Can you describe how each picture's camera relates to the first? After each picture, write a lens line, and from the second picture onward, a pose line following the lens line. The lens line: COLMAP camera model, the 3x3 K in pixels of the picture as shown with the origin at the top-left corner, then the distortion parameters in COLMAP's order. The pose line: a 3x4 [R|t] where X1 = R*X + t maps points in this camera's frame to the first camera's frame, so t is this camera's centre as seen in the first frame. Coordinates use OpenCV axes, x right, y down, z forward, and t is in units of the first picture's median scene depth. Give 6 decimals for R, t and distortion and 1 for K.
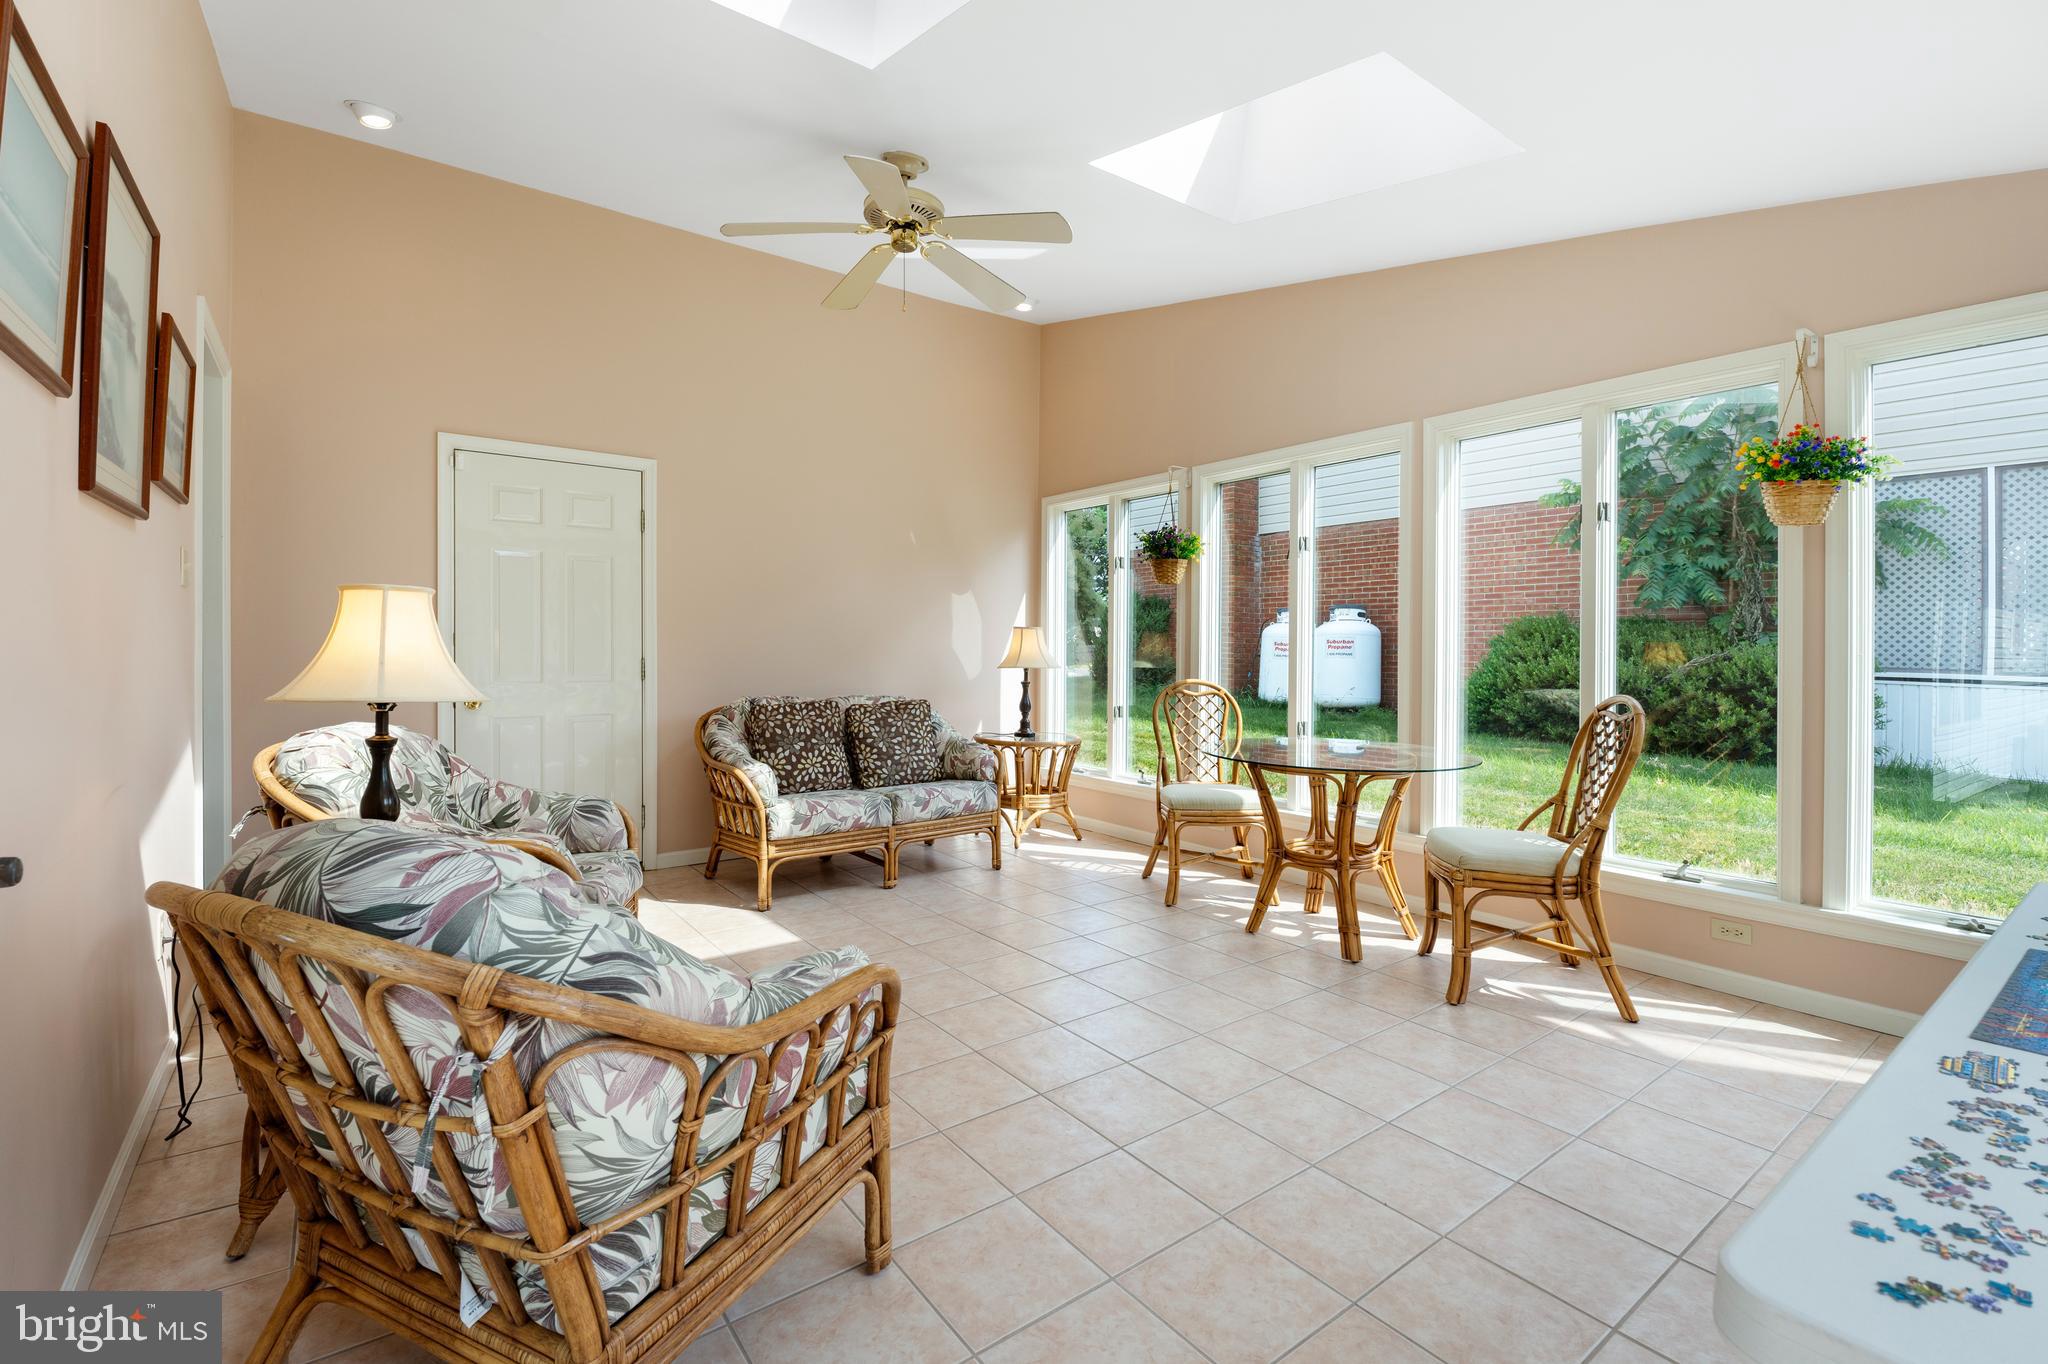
lens RADIAL K [[917.1, 0, 1022.9], [0, 917.1, 675.9], [0, 0, 1]] dist [0.018586, -0.027259]
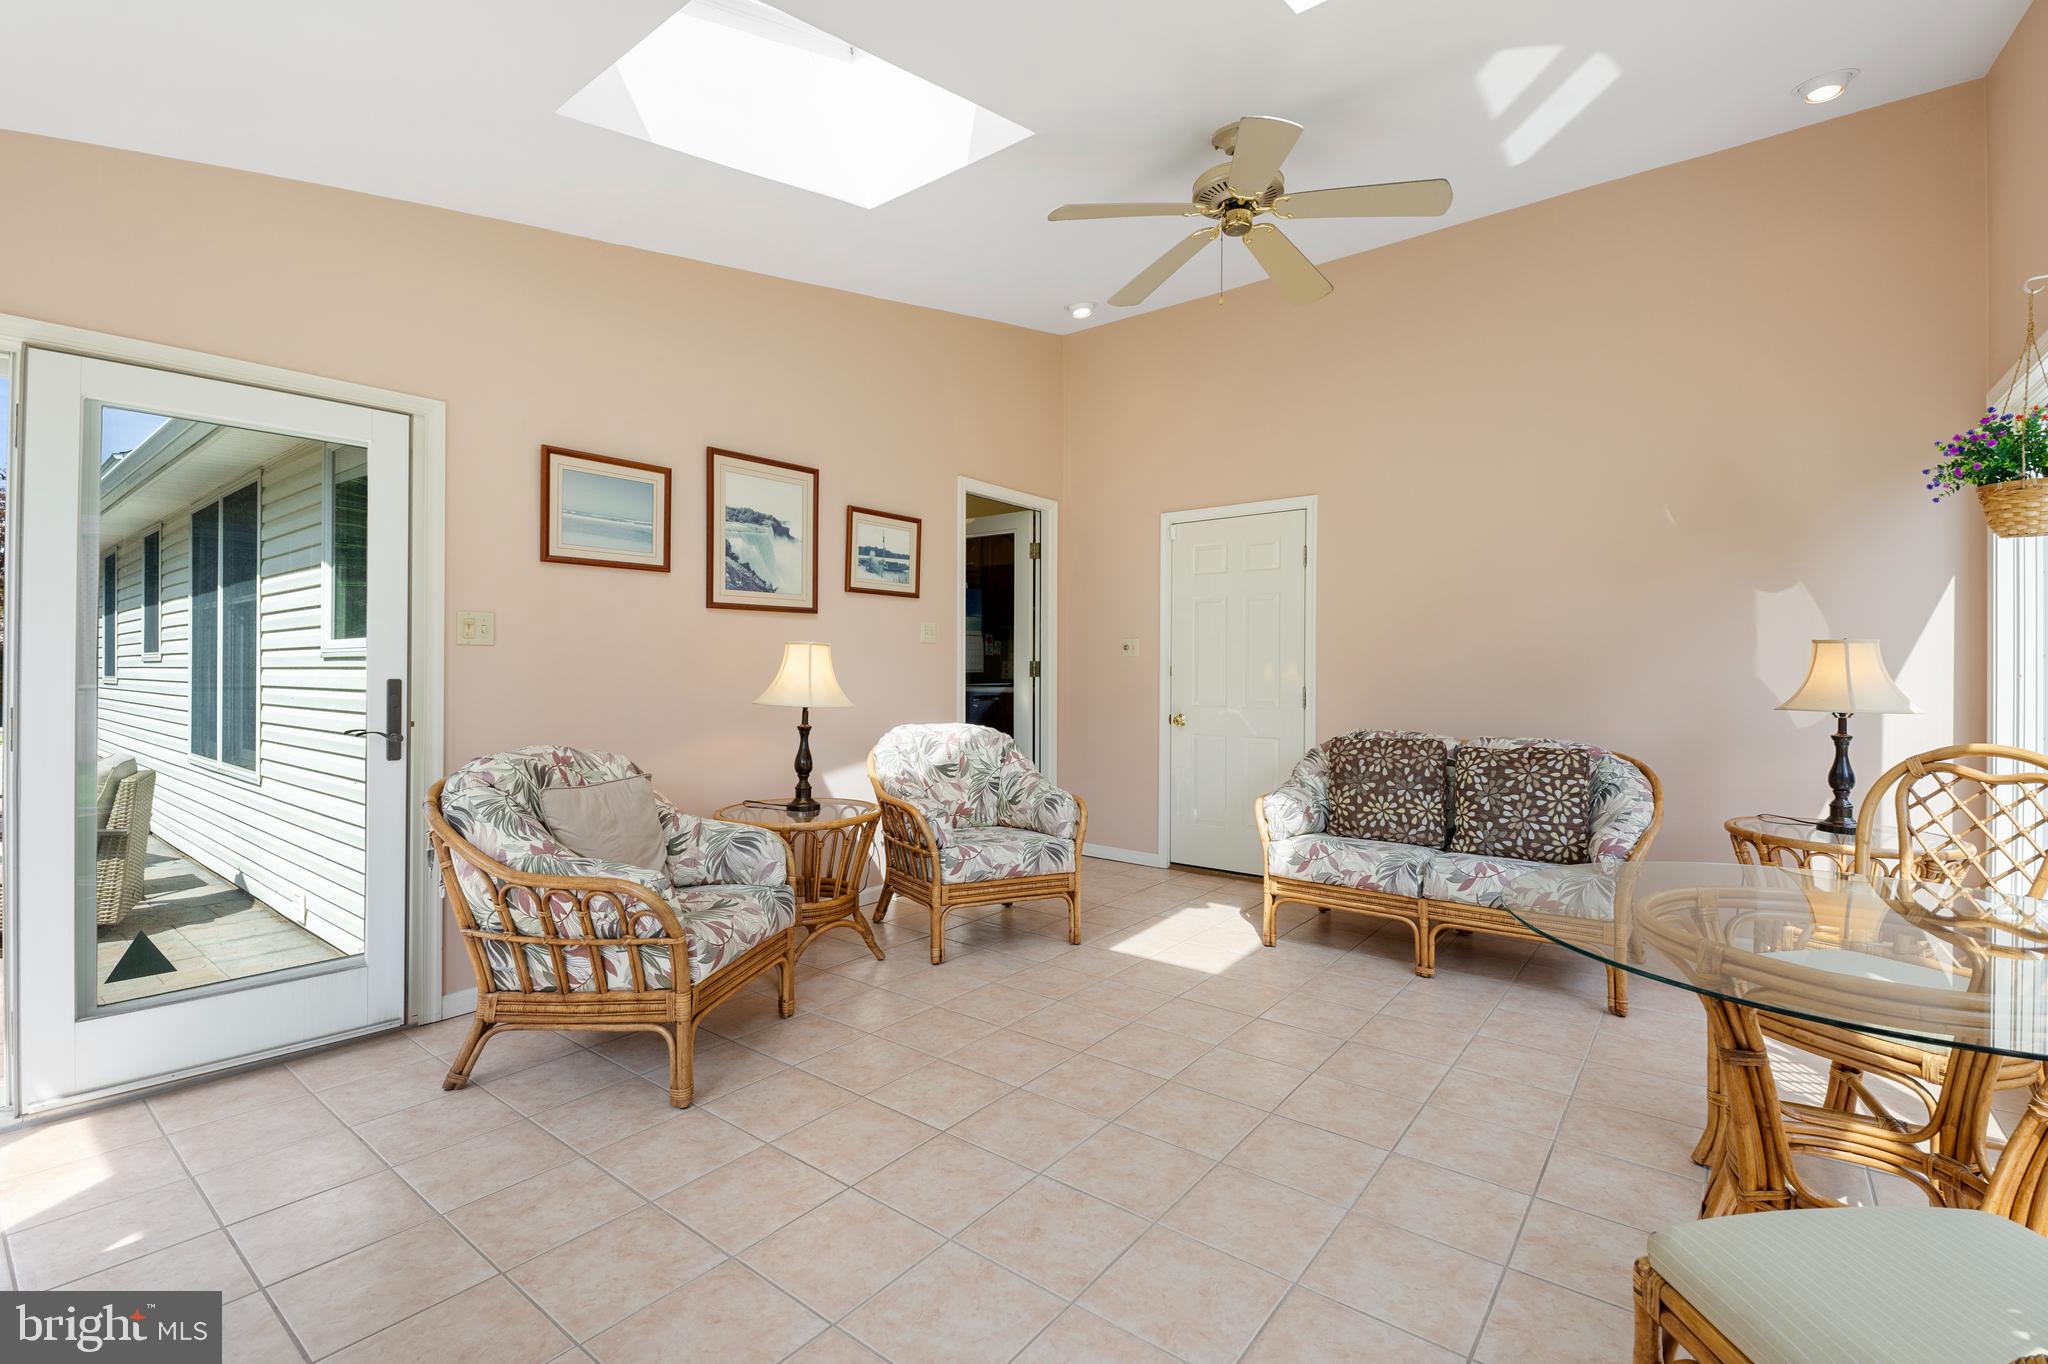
lens RADIAL K [[917.1, 0, 1022.9], [0, 917.1, 675.9], [0, 0, 1]] dist [0.018586, -0.027259]
pose [[0.249633, -0.001742, -0.968339, 0.520549], [-0.031516, 0.999454, -0.009923, -0.011324], [0.967828, 0.032996, 0.249441, 0.434258]]
